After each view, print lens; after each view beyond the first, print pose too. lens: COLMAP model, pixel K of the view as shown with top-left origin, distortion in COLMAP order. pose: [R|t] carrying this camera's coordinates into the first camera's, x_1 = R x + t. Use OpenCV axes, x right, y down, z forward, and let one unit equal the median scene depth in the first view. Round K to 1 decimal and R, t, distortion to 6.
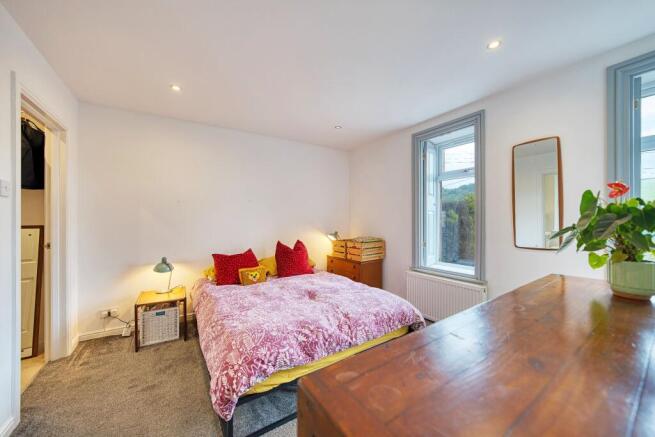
lens RADIAL K [[231.8, 0, 329.1], [0, 231.8, 219.5], [0, 0, 1]] dist [-0.013078, 0.000116]
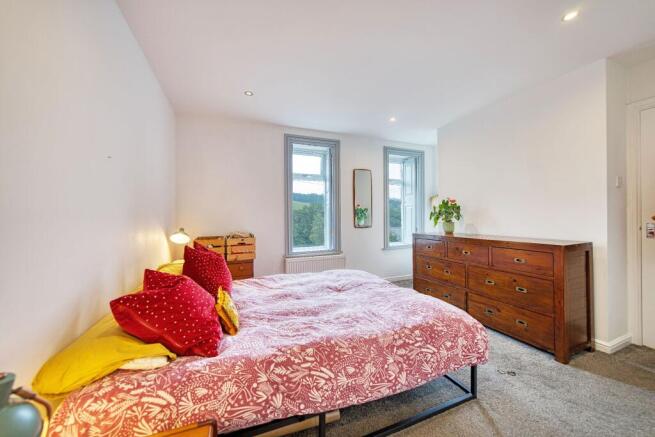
lens RADIAL K [[231.8, 0, 328.7], [0, 231.8, 217.1], [0, 0, 1]] dist [-0.013078, 0.000116]
pose [[0.226429, -0.005444, 0.974013, -0.660909], [0.007467, 0.999965, 0.003853, 0.024753], [-0.973999, 0.006401, 0.226461, 0.548532]]
